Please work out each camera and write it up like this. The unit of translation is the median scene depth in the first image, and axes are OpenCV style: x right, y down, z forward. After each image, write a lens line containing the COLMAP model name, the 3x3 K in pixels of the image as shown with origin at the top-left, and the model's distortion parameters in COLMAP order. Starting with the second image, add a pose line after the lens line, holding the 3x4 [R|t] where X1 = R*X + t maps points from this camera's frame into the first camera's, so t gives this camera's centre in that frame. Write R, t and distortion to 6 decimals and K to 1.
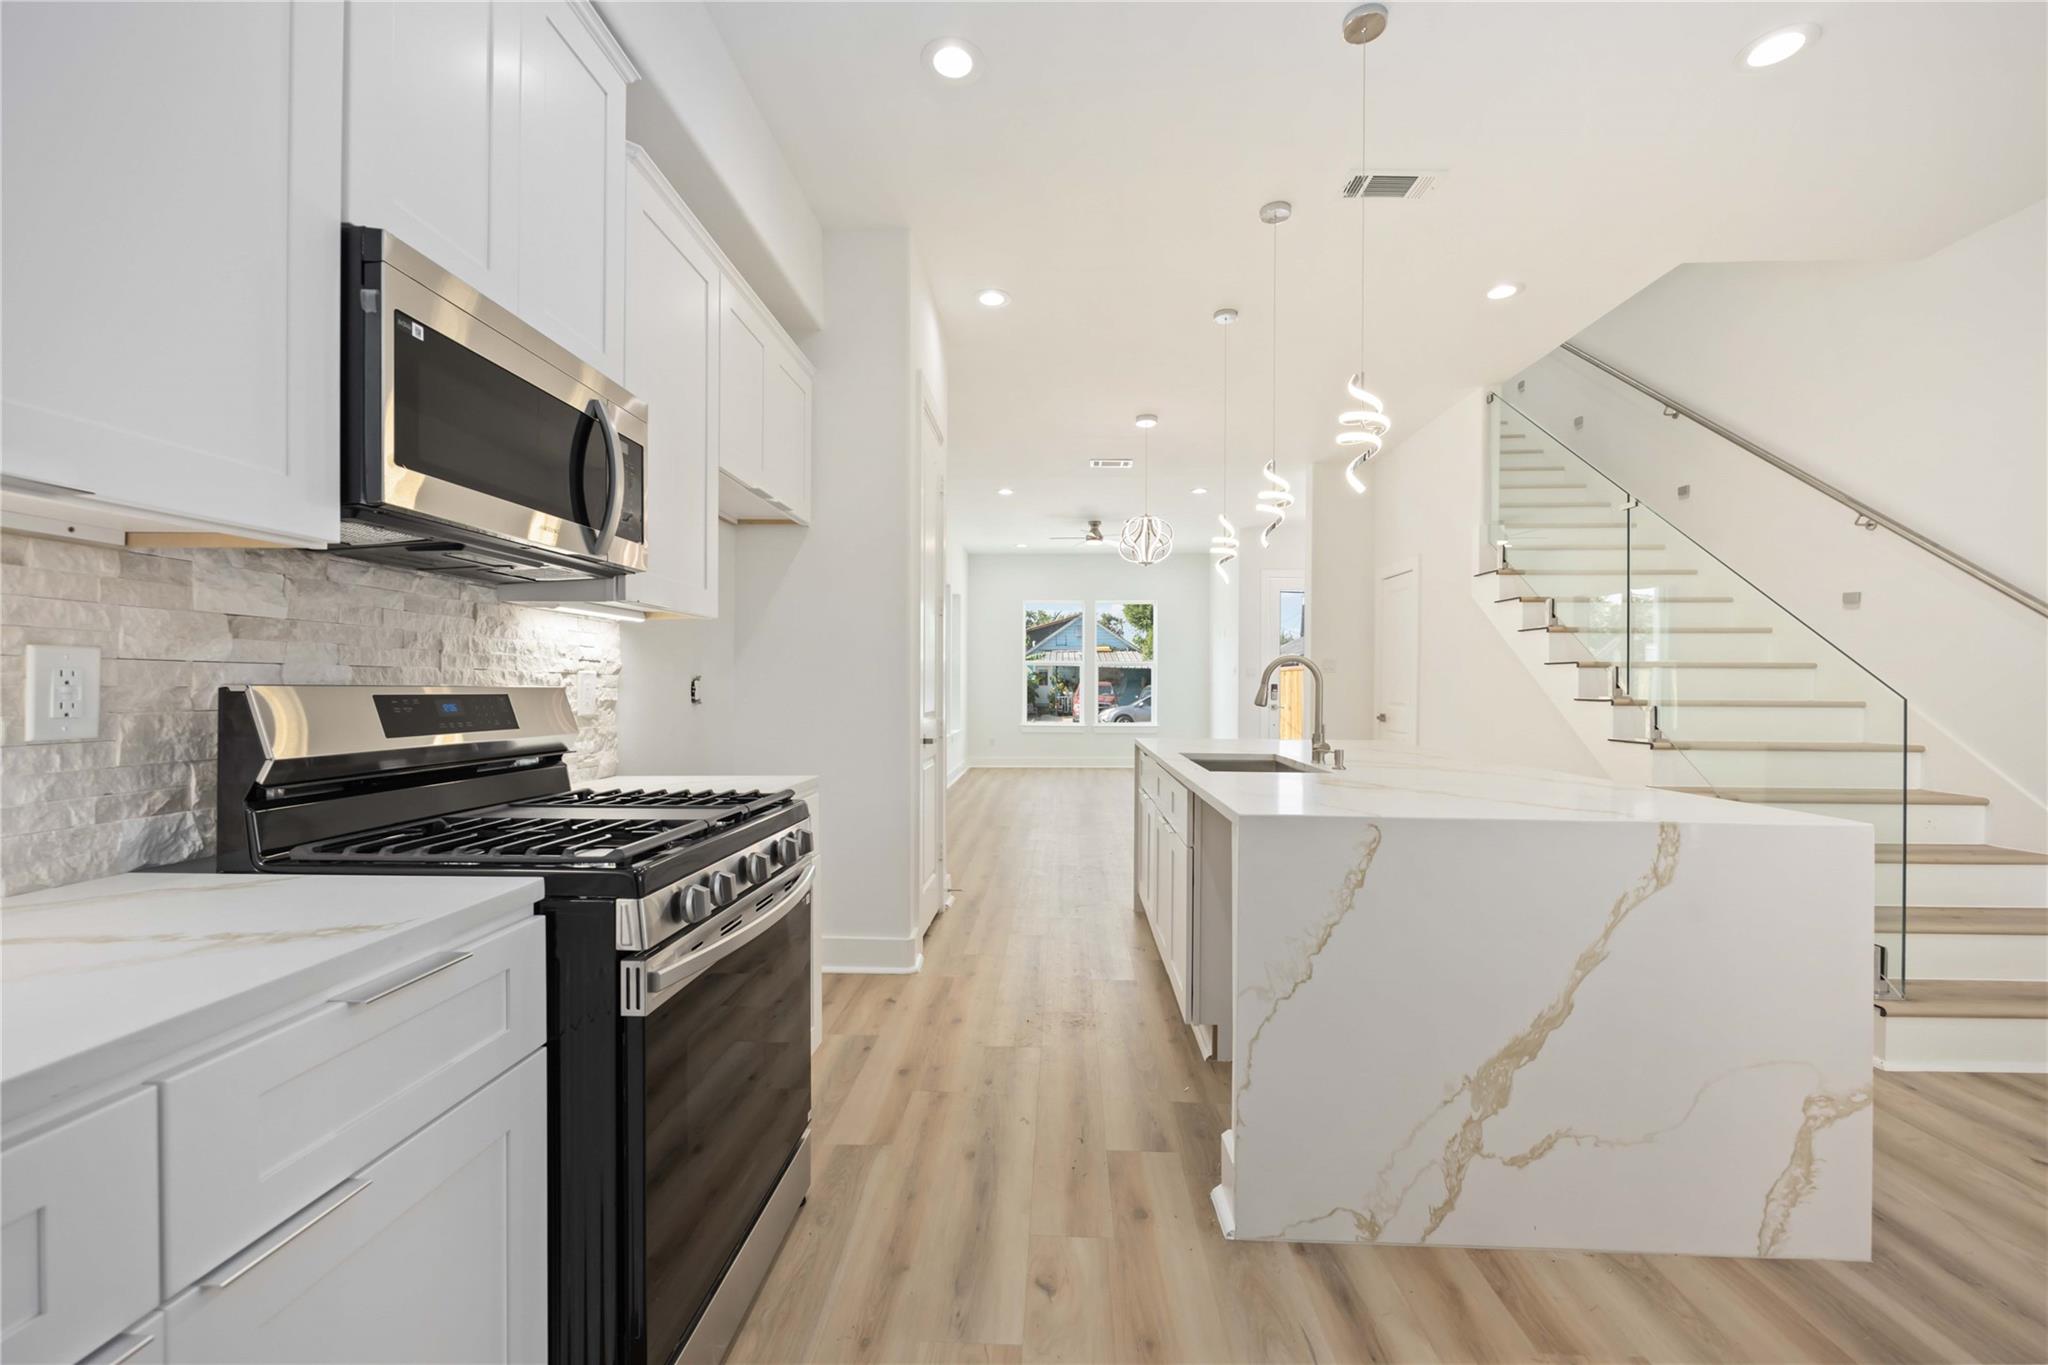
lens RADIAL K [[830.9, 0, 1025.1], [0, 830.9, 684.8], [0, 0, 1]] dist [0.000574, 0.000258]
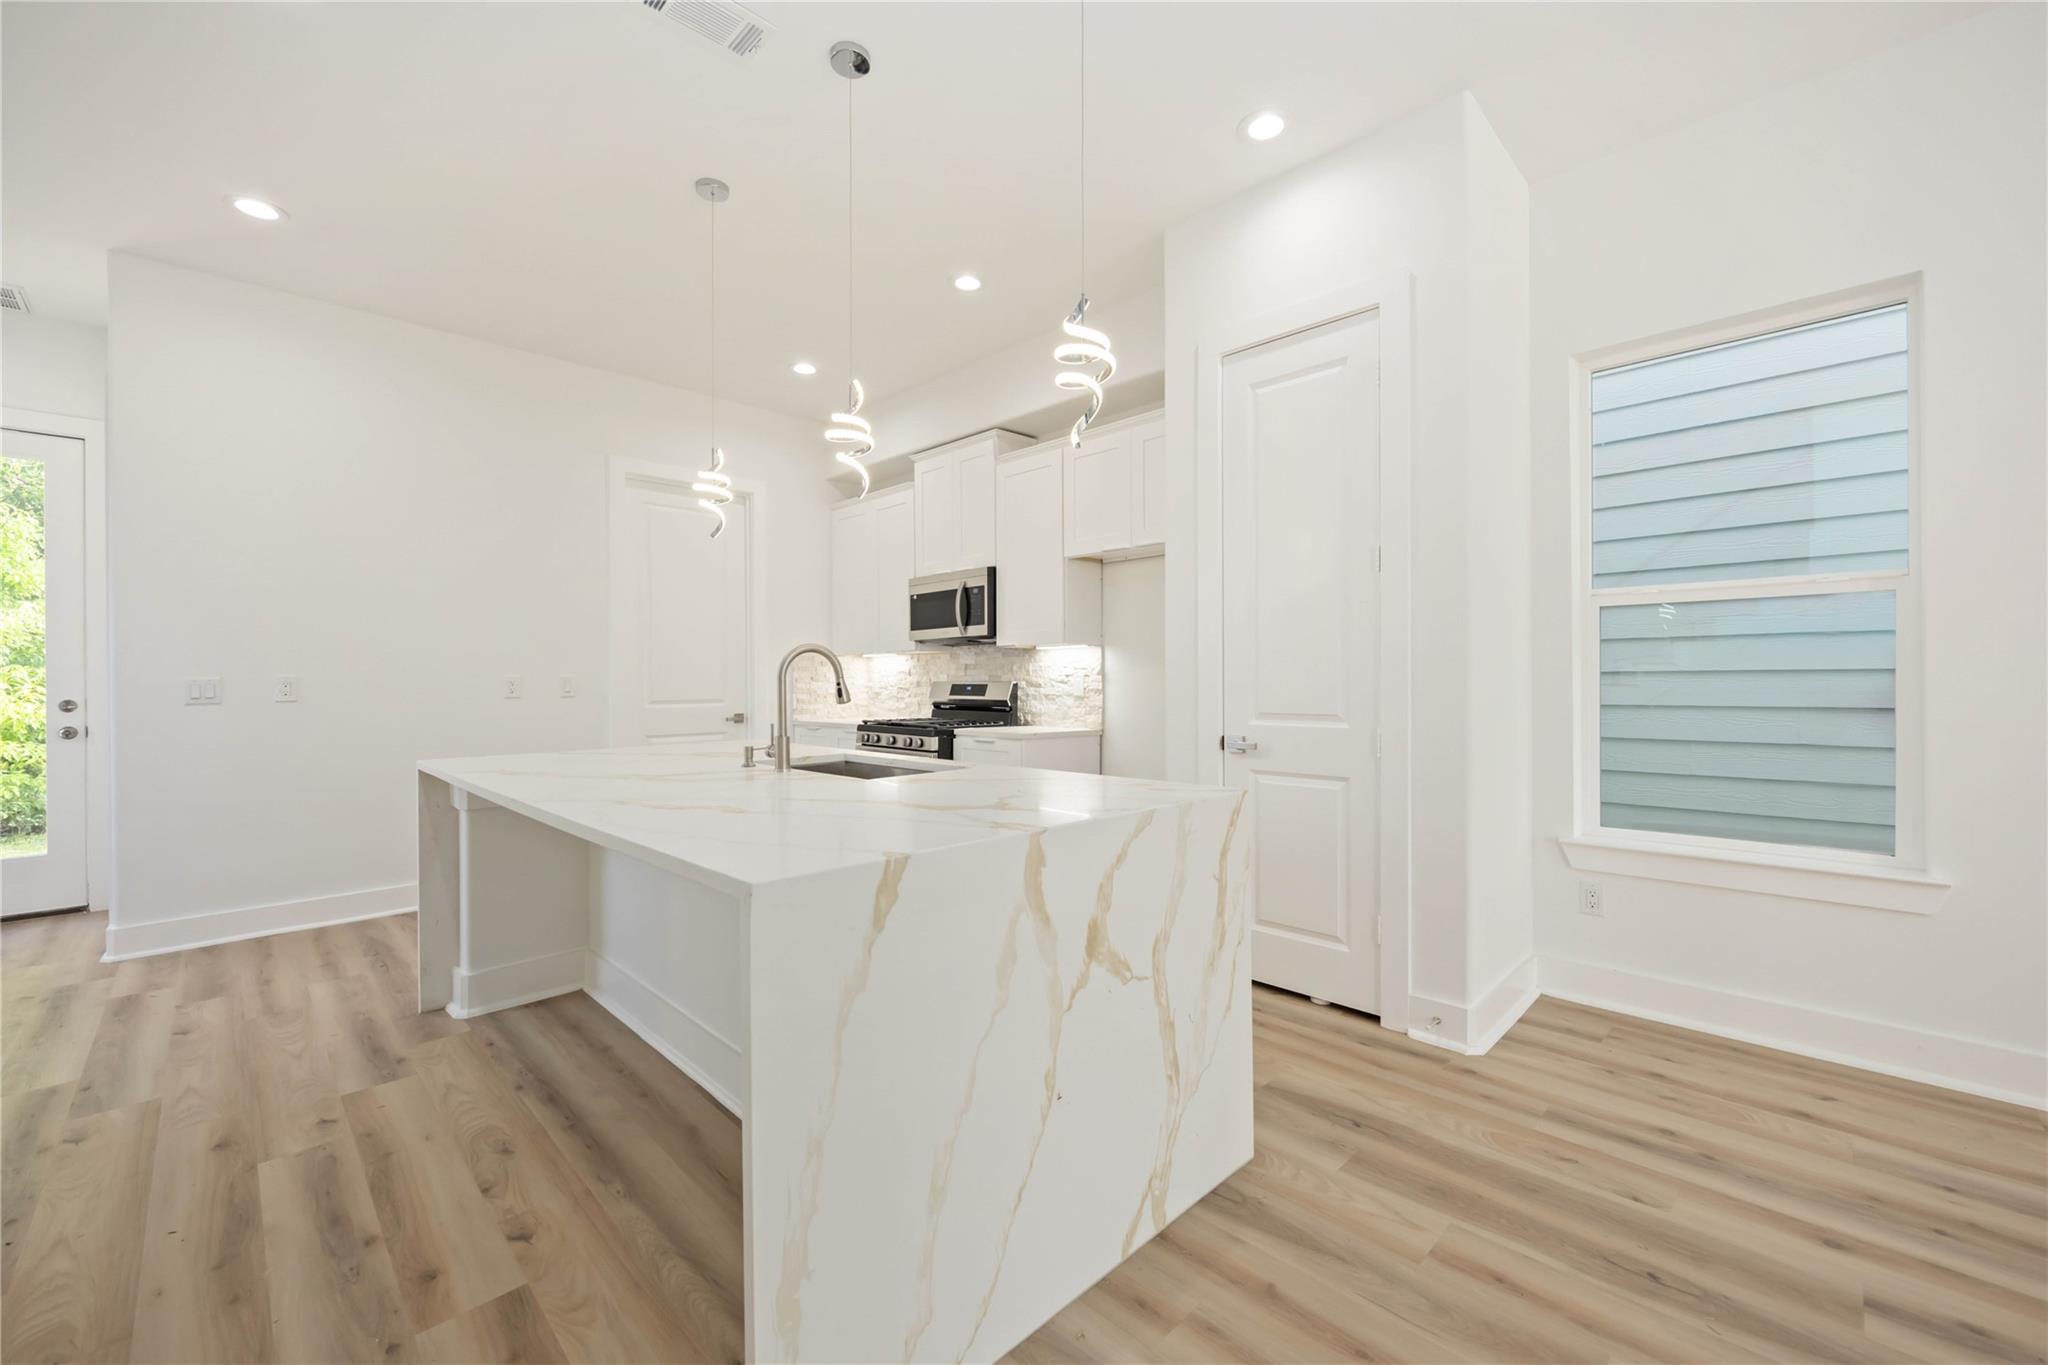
lens RADIAL K [[810.4, 0, 1031.3], [0, 810.4, 680.7], [0, 0, 1]] dist [-0.008593, -0.000201]
pose [[-0.670752, -0.002018, -0.741679, 1.372366], [0.002228, 0.999986, -0.004736, 0.012569], [0.741679, -0.004829, -0.670738, 3.002880]]
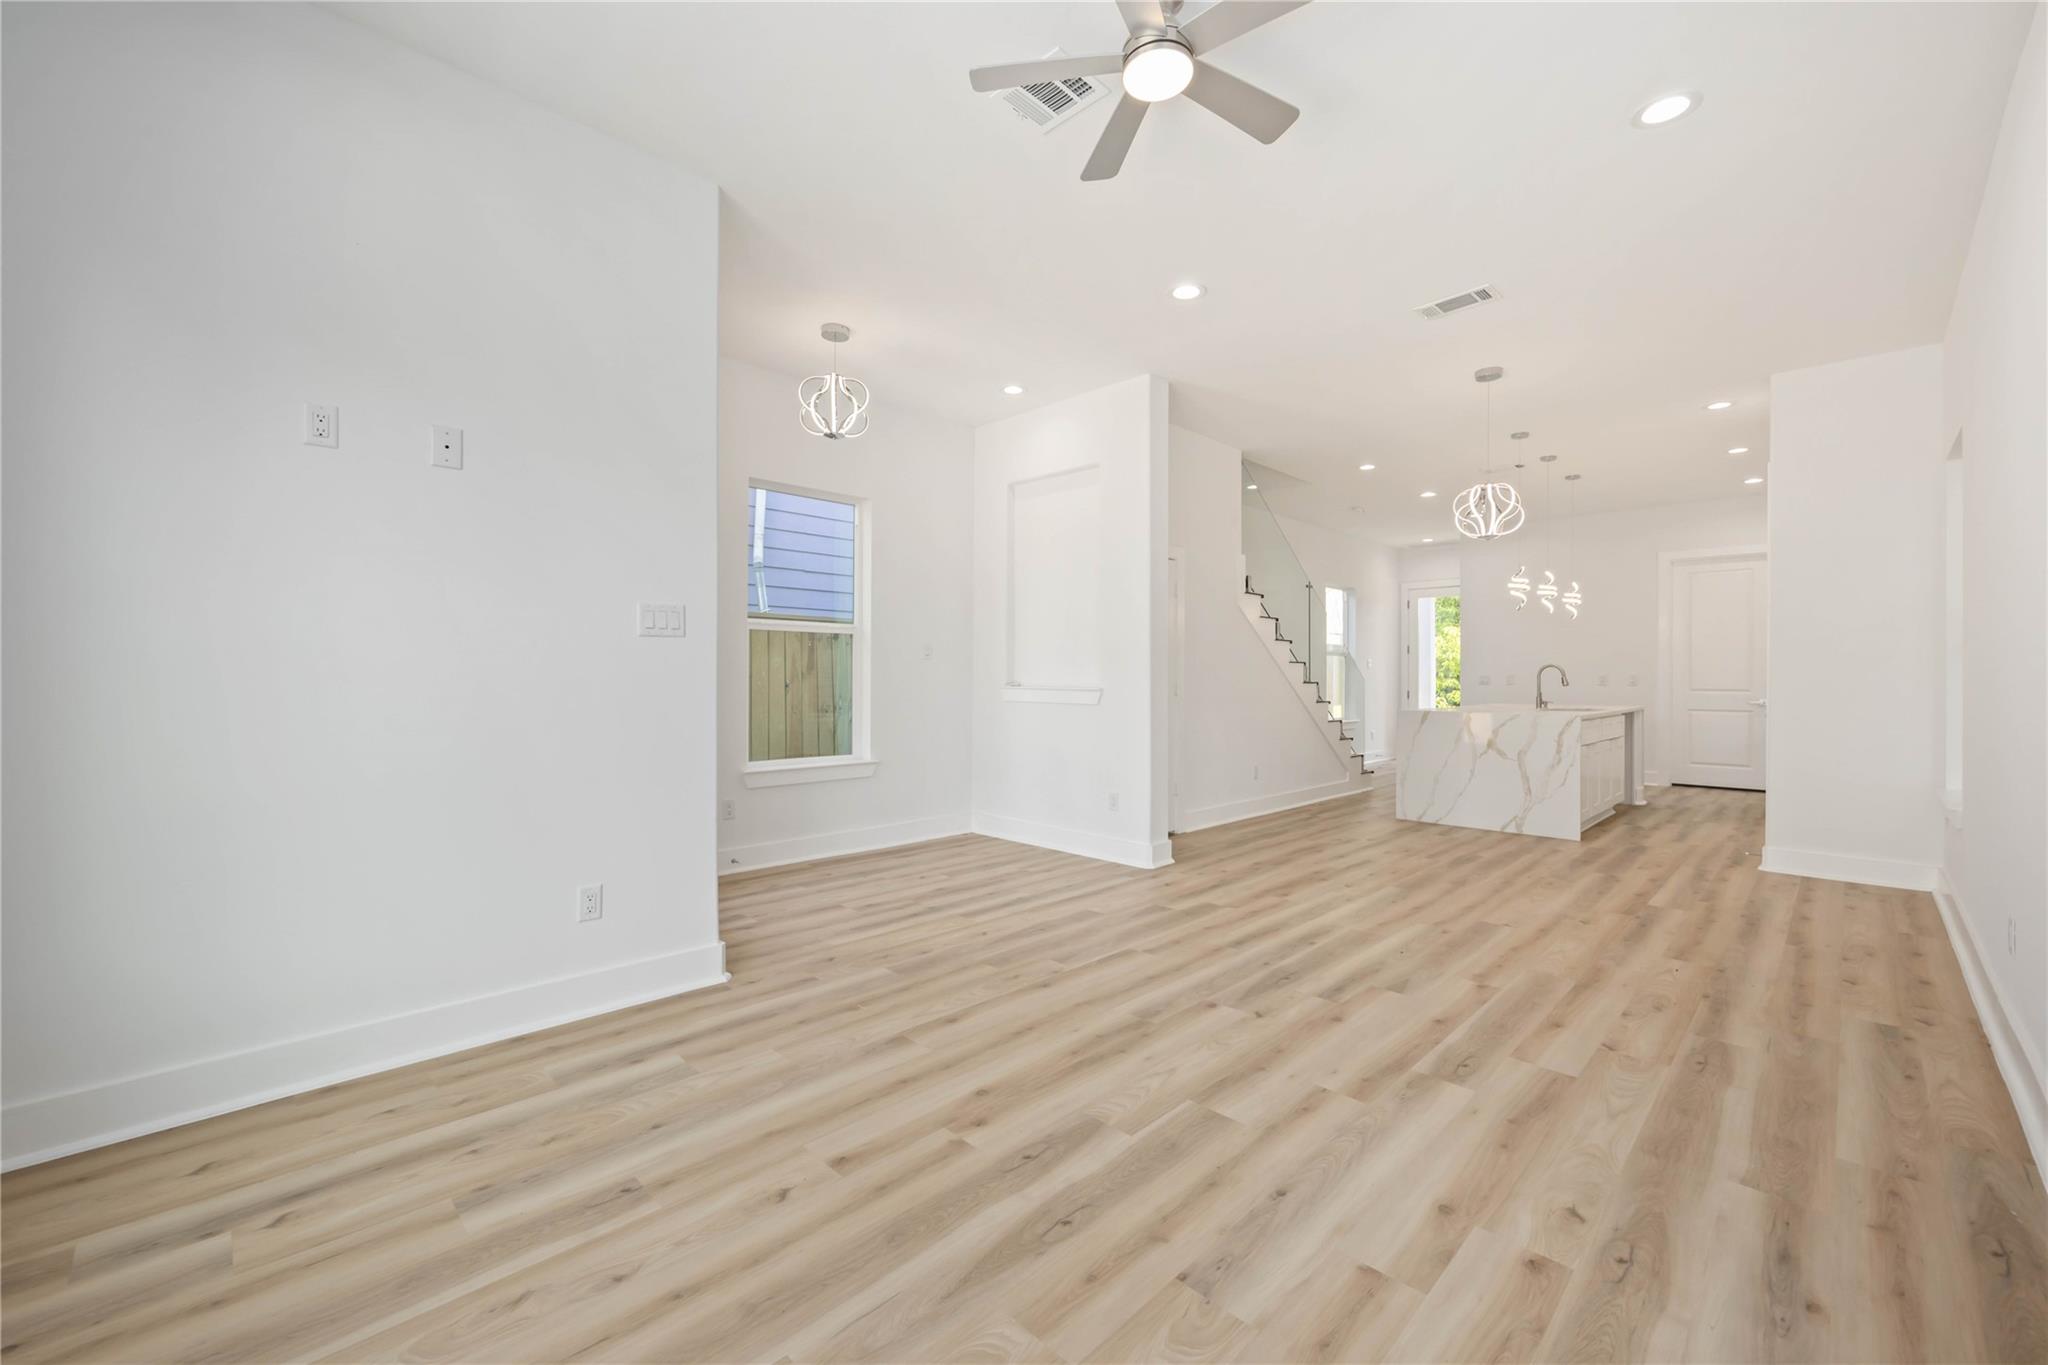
lens RADIAL K [[821.0, 0, 1029.8], [0, 821.0, 686.3], [0, 0, 1]] dist [-0.001543, -0.000187]
pose [[-0.738631, -0.014953, 0.673945, -0.268774], [-0.007088, 0.999871, 0.014416, 0.008161], [-0.674073, 0.005872, -0.738641, 6.462732]]
